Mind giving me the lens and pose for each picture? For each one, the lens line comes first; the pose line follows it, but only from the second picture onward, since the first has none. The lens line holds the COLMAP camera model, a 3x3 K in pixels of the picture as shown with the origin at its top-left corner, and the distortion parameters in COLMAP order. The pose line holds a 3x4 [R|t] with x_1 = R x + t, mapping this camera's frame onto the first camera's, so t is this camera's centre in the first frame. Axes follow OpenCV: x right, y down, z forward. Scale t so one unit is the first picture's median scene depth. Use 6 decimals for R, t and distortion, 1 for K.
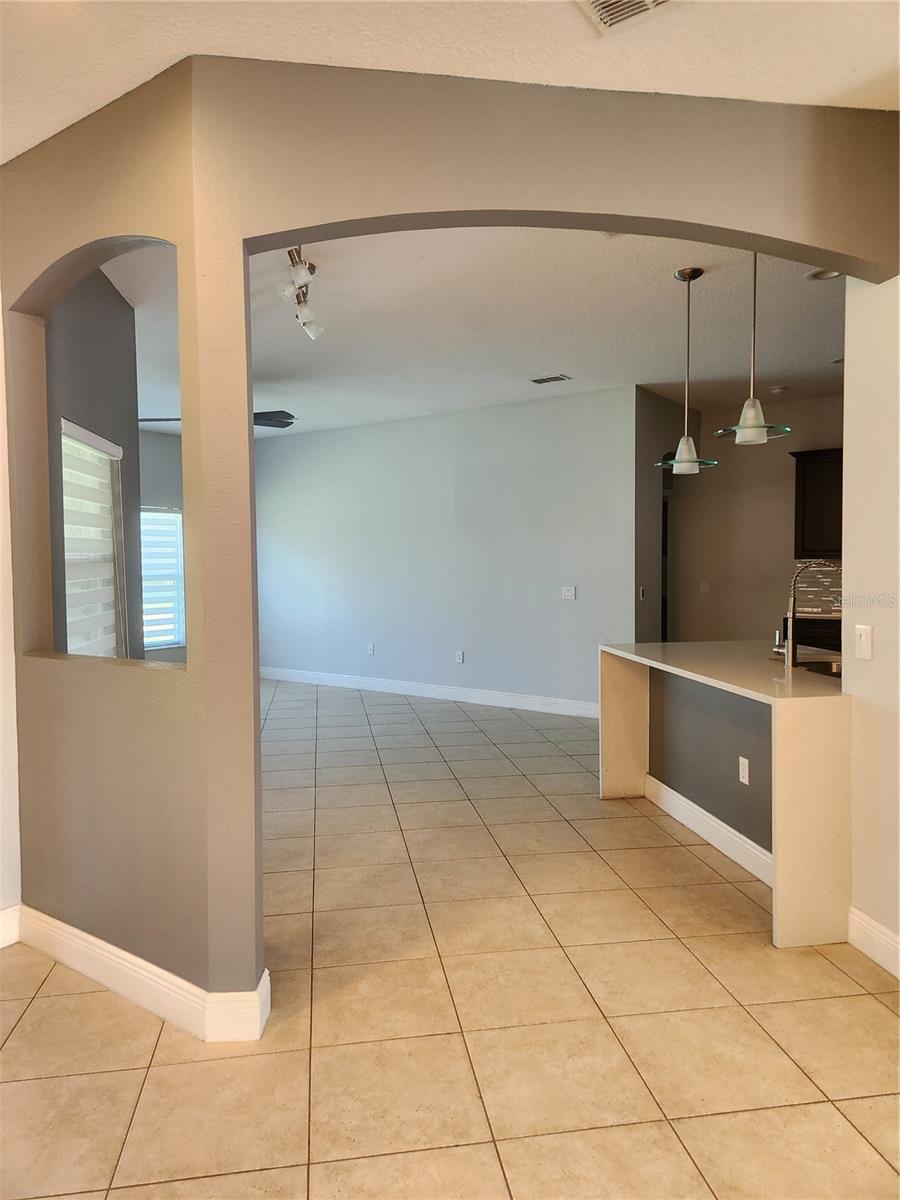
lens RADIAL K [[795.9, 0, 447.4], [0, 795.9, 596.1], [0, 0, 1]] dist [0.065029, -0.041497]
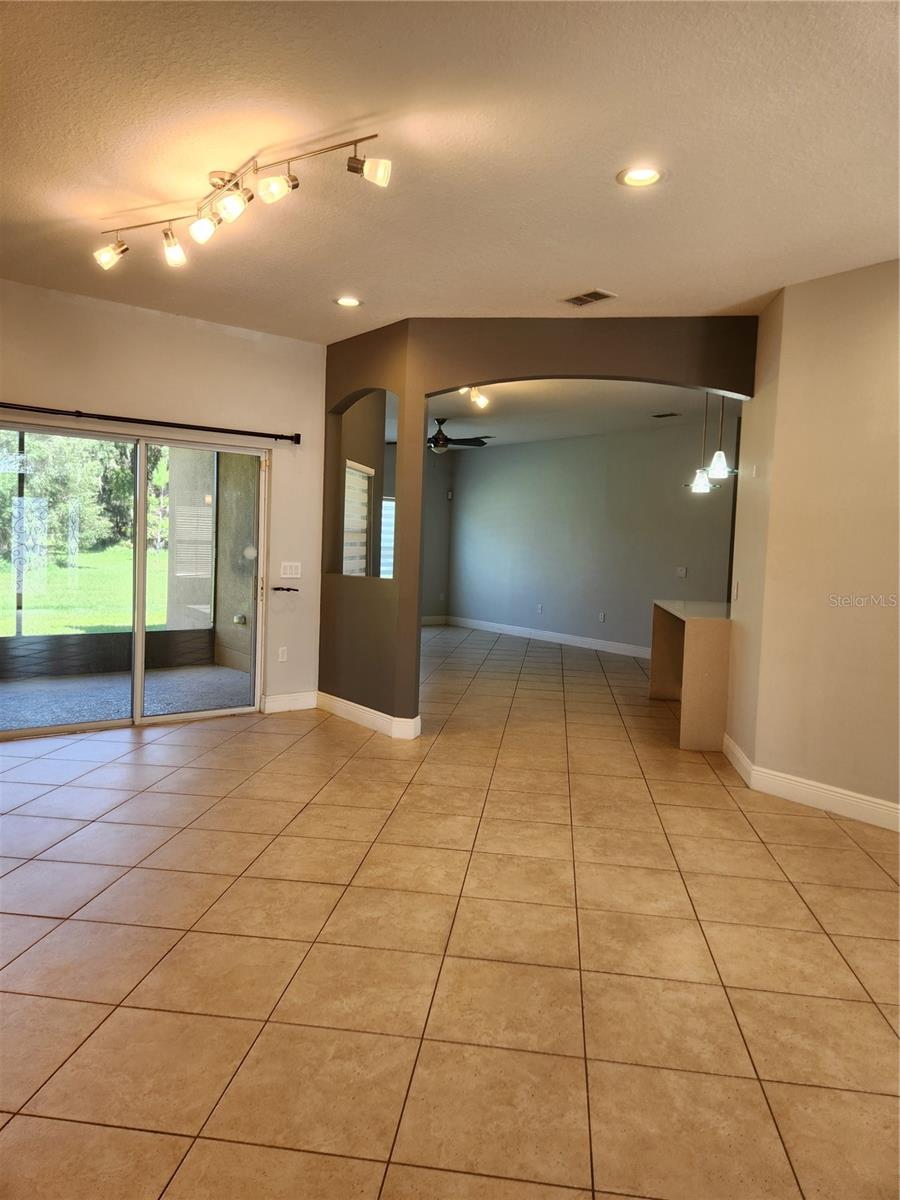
lens RADIAL K [[795.9, 0, 458.3], [0, 795.9, 584.4], [0, 0, 1]] dist [0.065029, -0.041497]
pose [[0.960063, 0.058921, -0.273510, 0.278658], [-0.058515, 0.998240, 0.009651, 0.043562], [0.273597, 0.006738, 0.961821, -0.661849]]
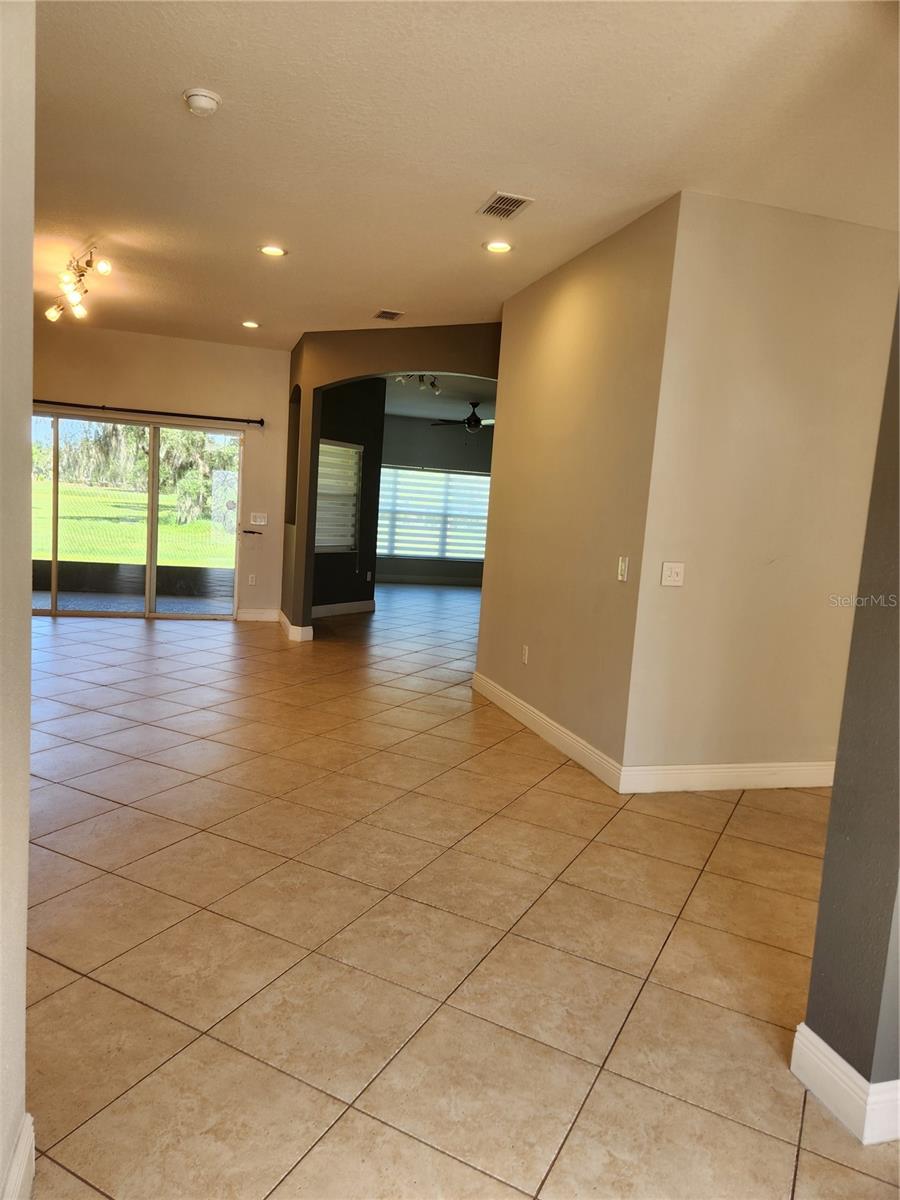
lens RADIAL K [[795.9, 0, 444.3], [0, 795.9, 604.1], [0, 0, 1]] dist [0.065029, -0.041497]
pose [[0.792825, 0.133810, -0.594578, 1.186895], [-0.102763, 0.990982, 0.085994, 0.040796], [0.600723, -0.007077, 0.799426, -0.673003]]
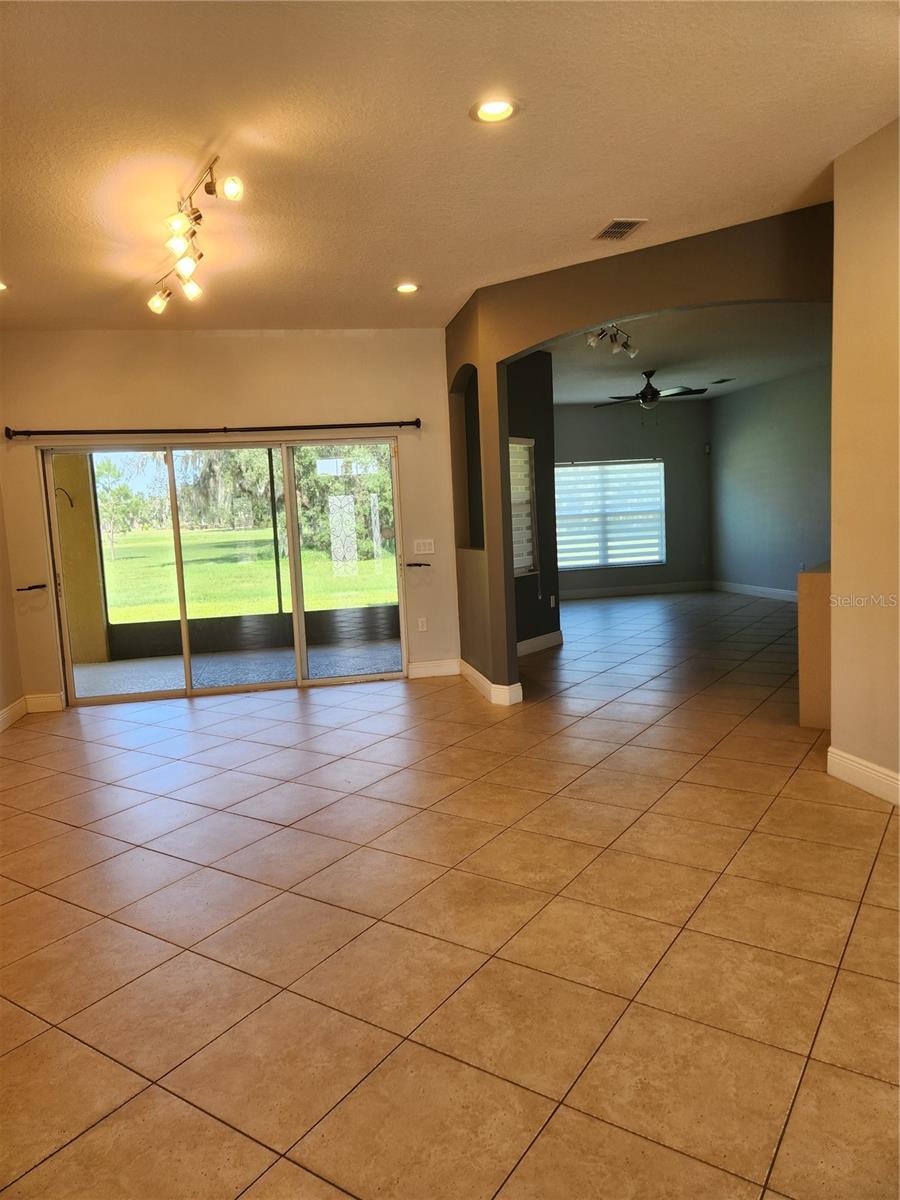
lens RADIAL K [[795.9, 0, 445.9], [0, 795.9, 597.4], [0, 0, 1]] dist [0.065029, -0.041497]
pose [[0.728965, 0.042203, -0.683248, 0.690981], [0.012151, 0.997143, 0.074556, 0.032227], [0.684443, -0.062650, 0.726370, -0.454220]]
